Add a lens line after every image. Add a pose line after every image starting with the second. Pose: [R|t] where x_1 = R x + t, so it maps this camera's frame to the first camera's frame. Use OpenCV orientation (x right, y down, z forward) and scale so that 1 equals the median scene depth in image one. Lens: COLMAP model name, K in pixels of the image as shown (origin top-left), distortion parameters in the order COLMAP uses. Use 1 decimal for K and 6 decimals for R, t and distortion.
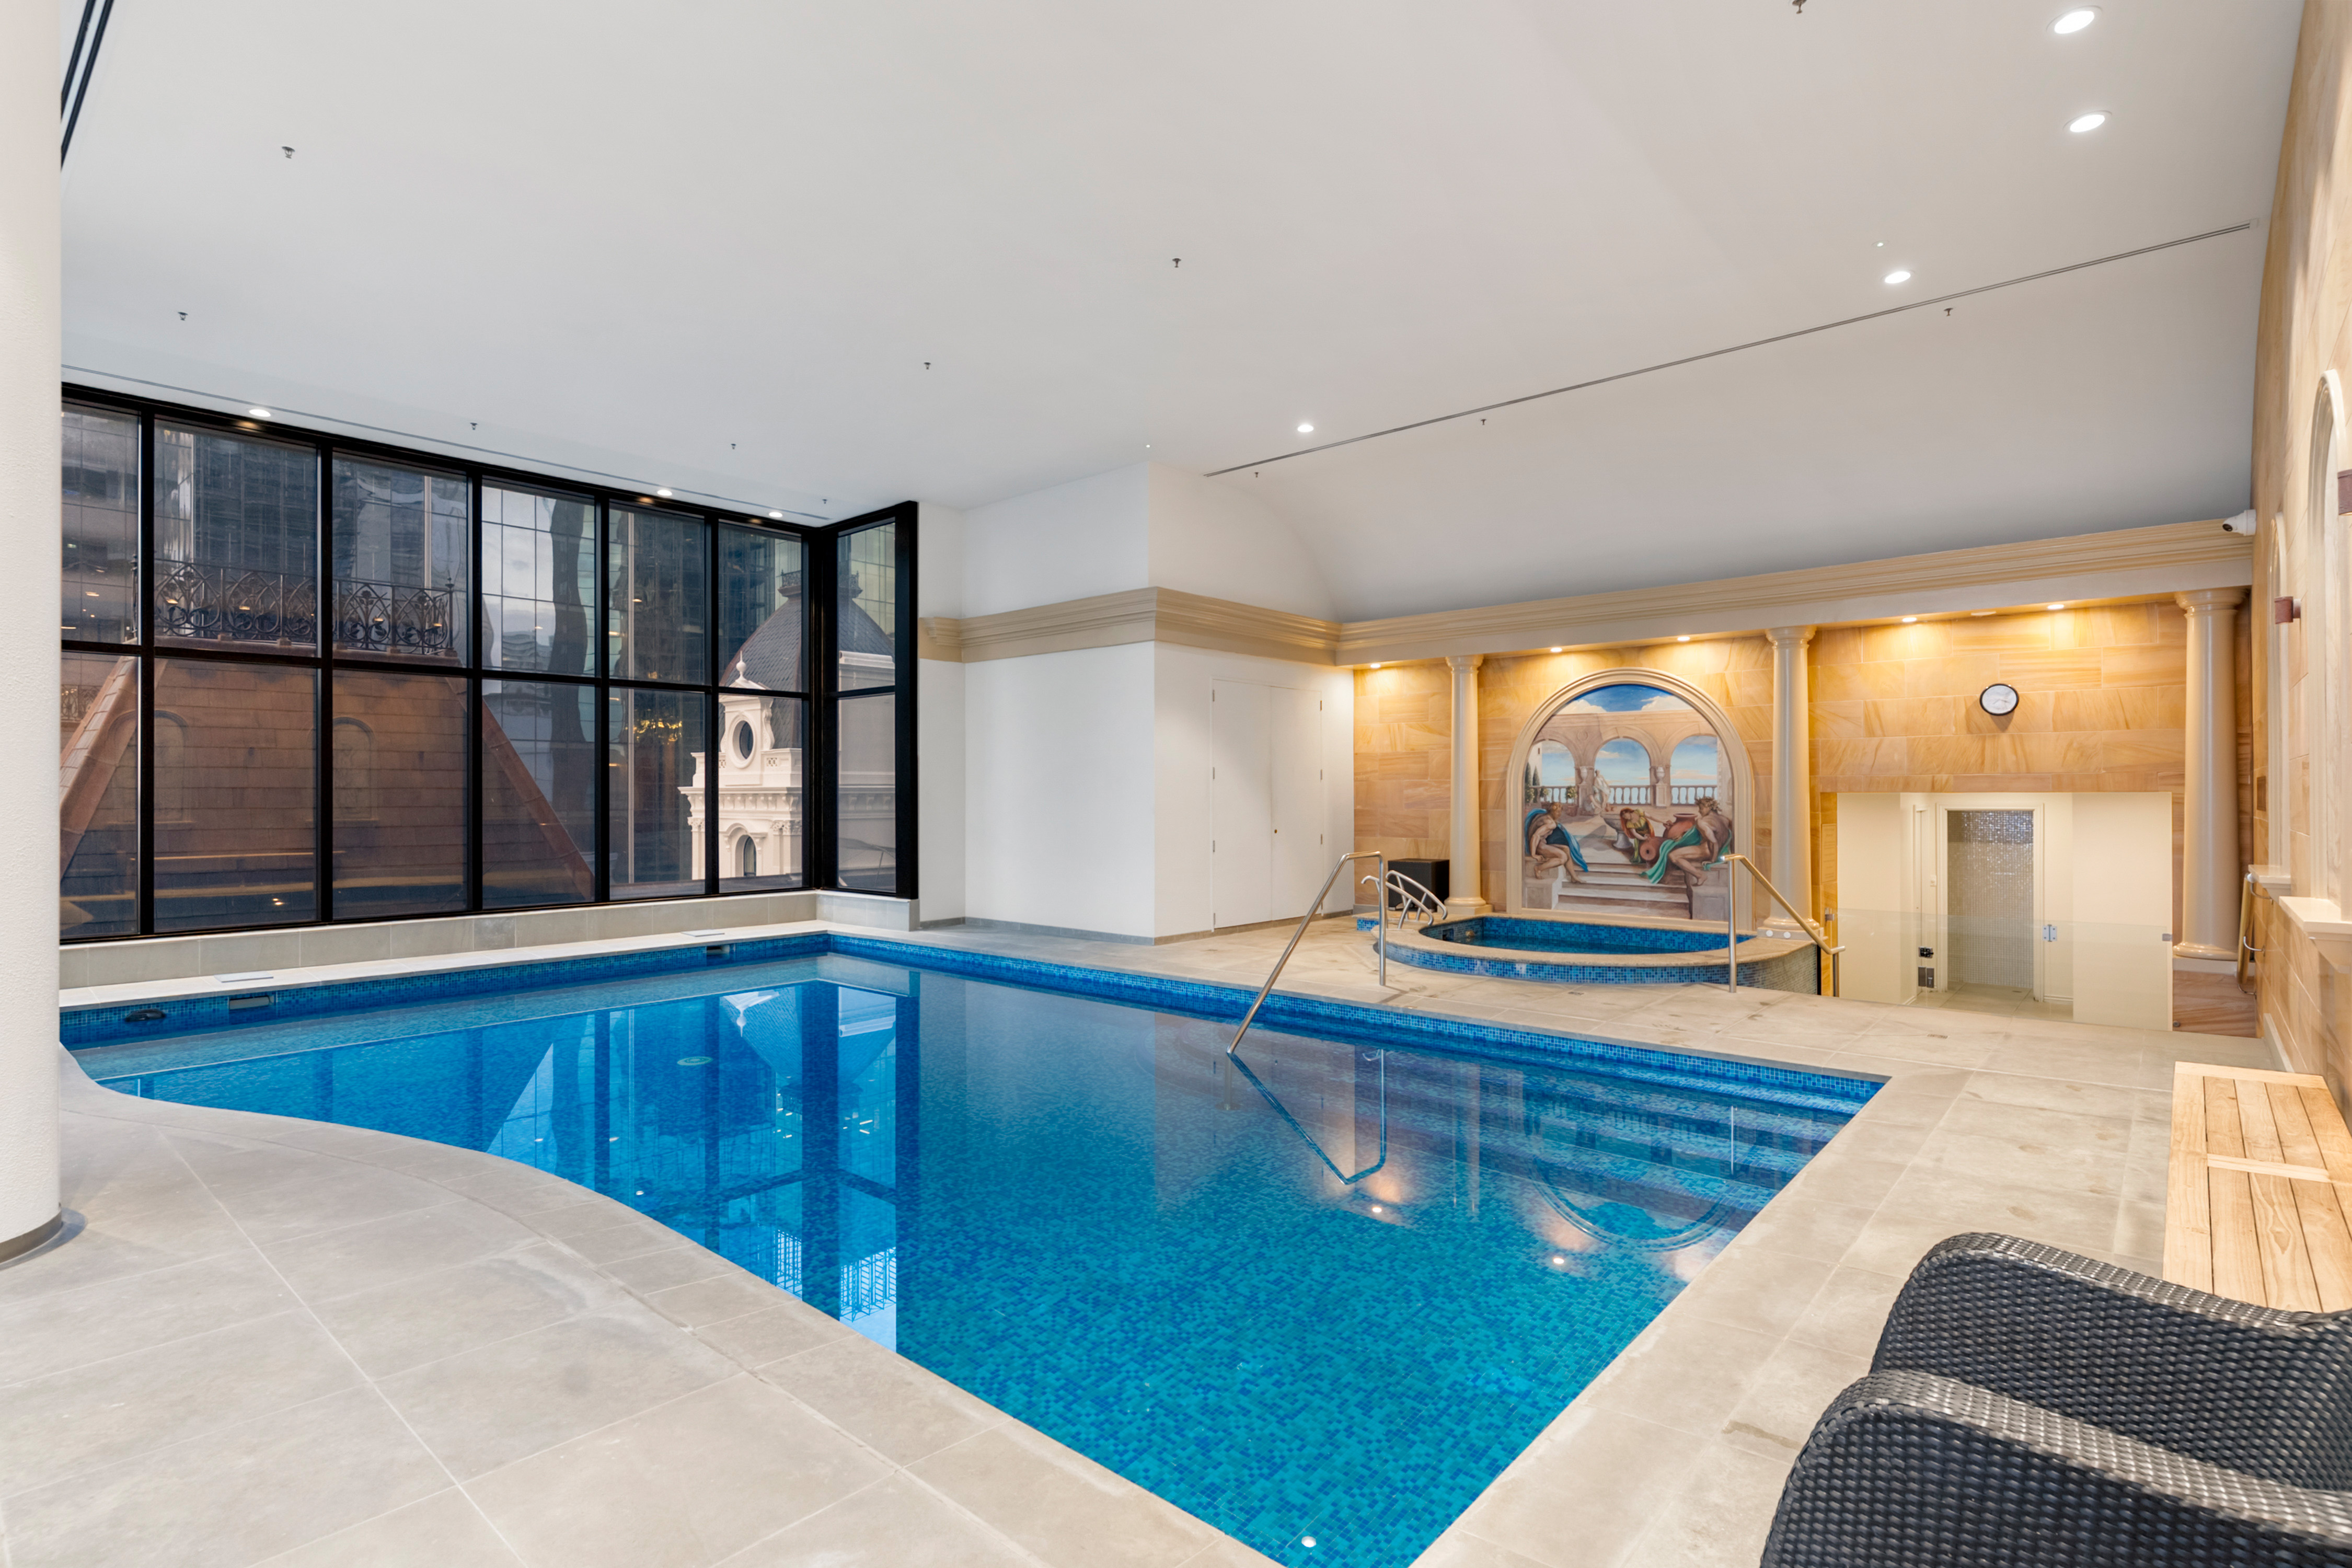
lens RADIAL K [[1144.2, 0, 1172.8], [0, 1144.2, 787.7], [0, 0, 1]] dist [0.012887, -0.000320]
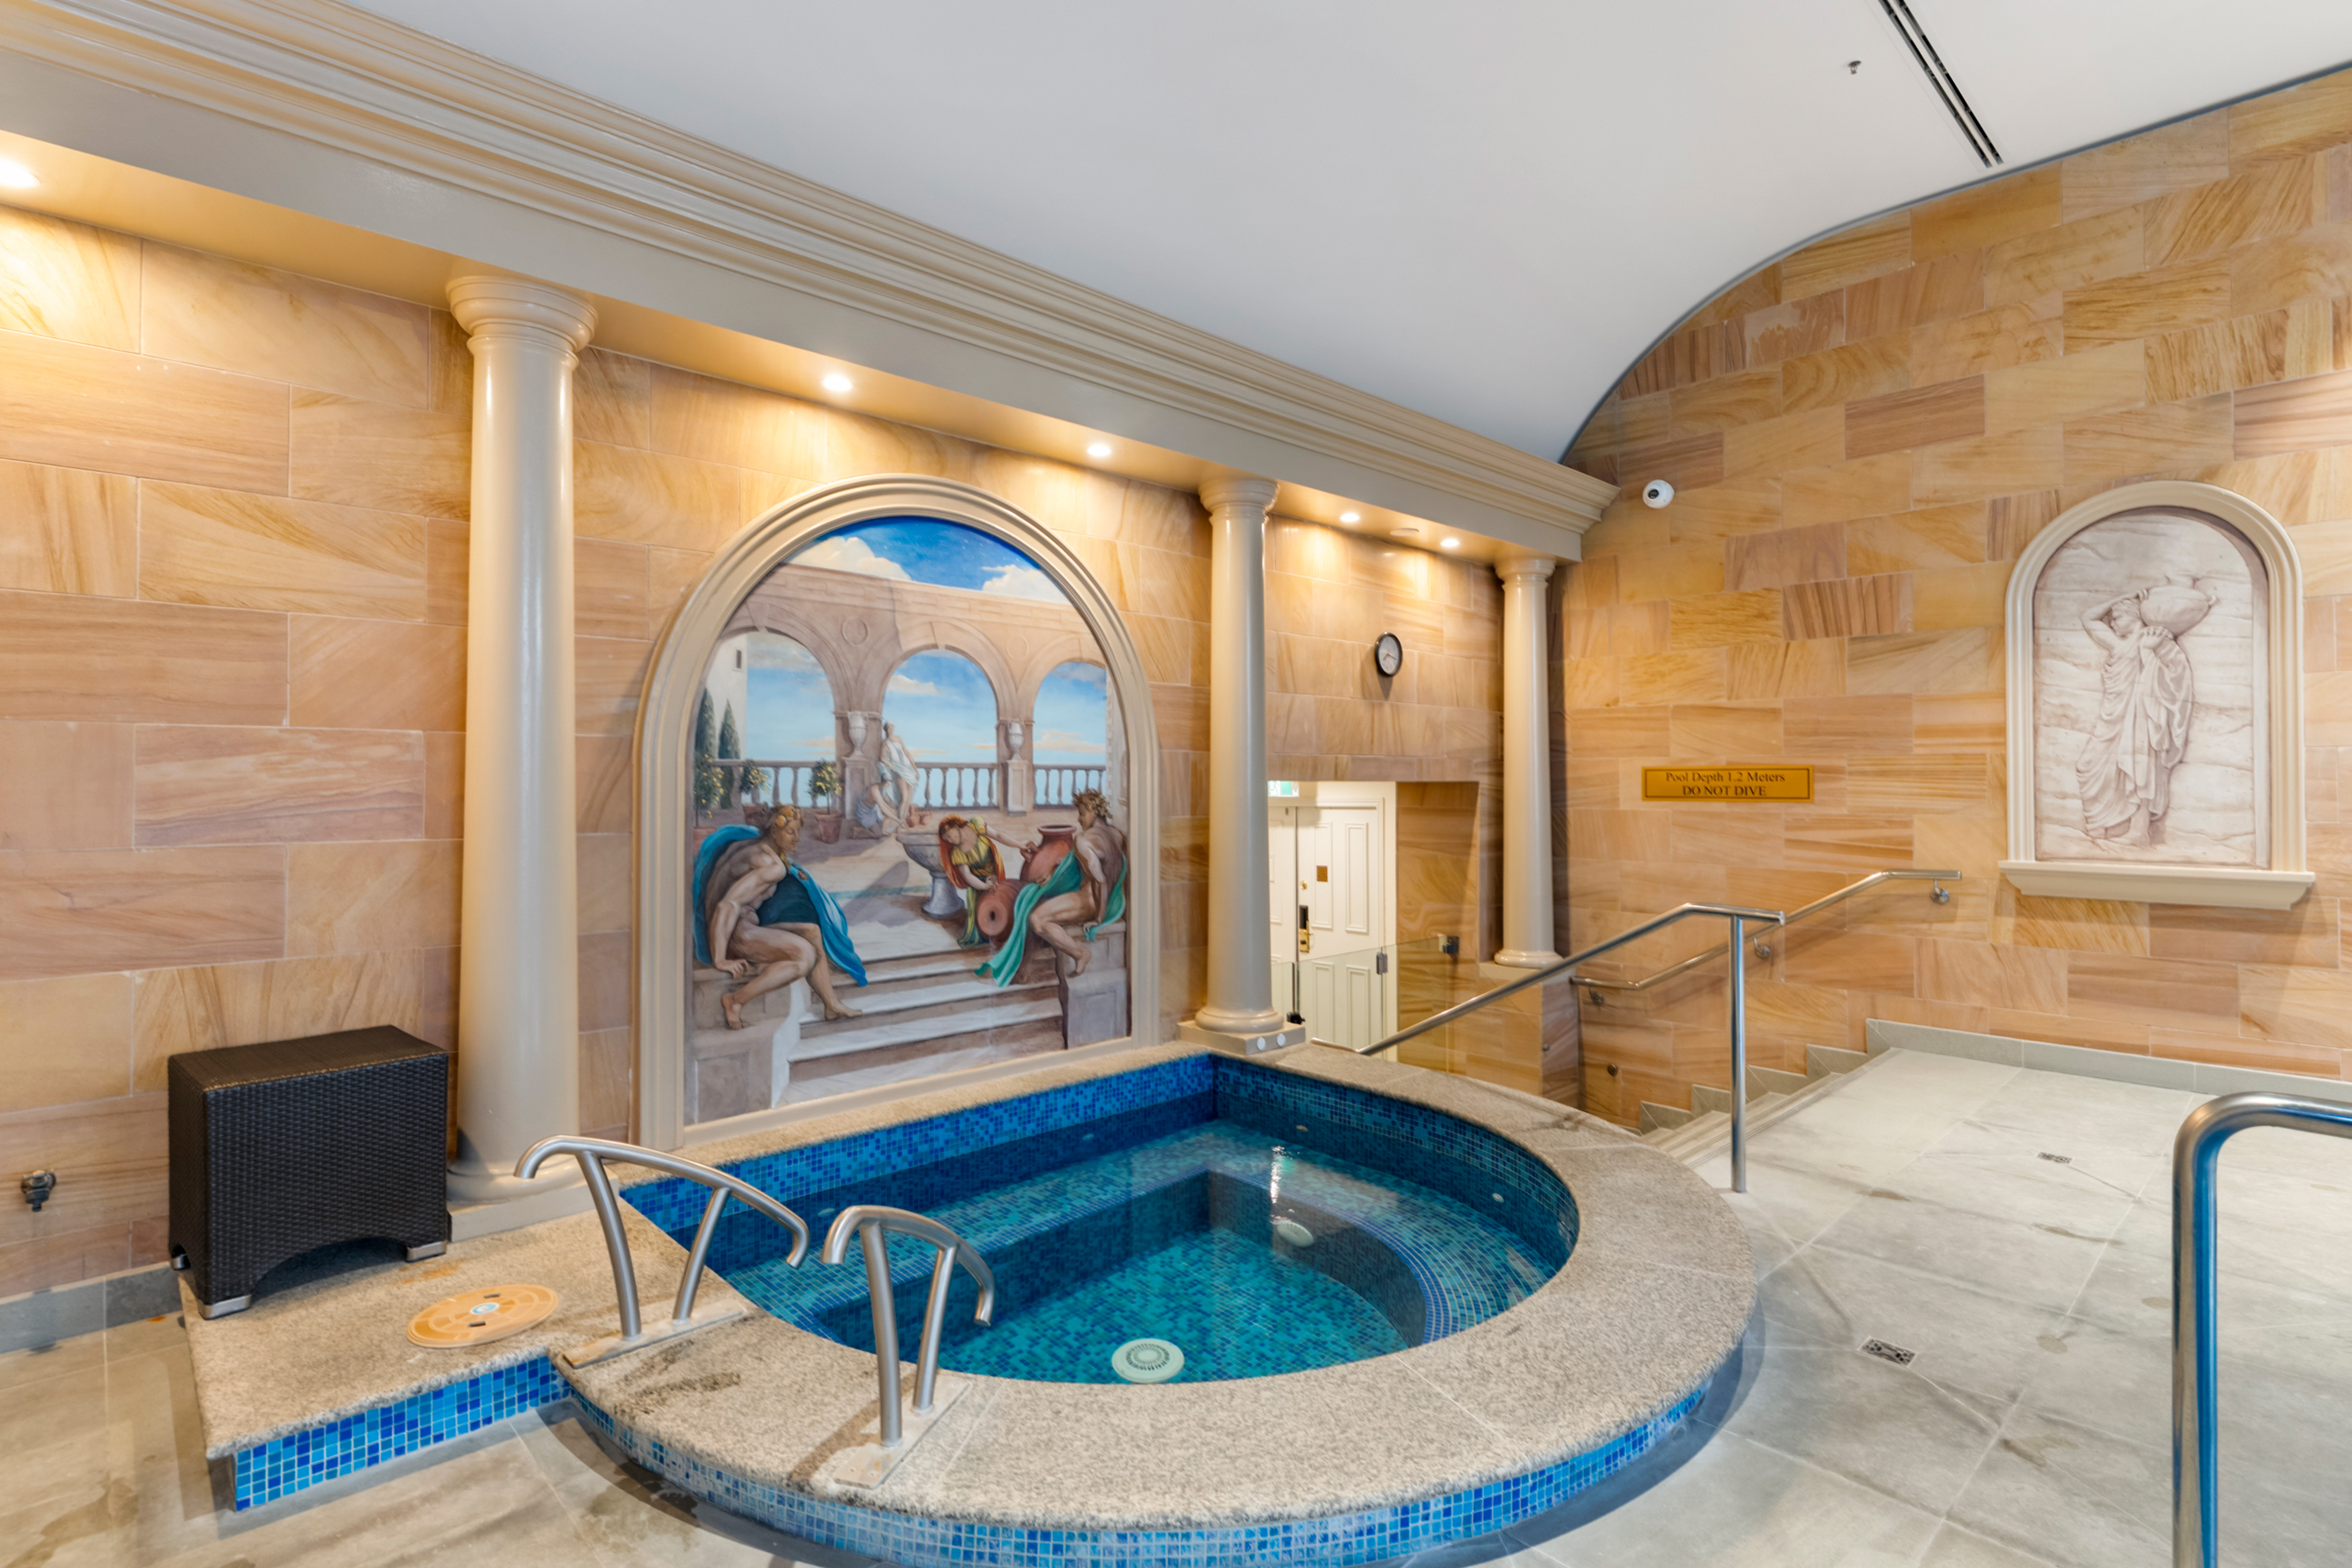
lens RADIAL K [[1144.2, 0, 1171.4], [0, 1144.2, 773.7], [0, 0, 1]] dist [0.012887, -0.000320]
pose [[0.097049, 0.013831, 0.995184, -0.013797], [-0.001621, 0.999904, -0.013738, 0.007585], [-0.995278, -0.000280, 0.097062, 0.875035]]
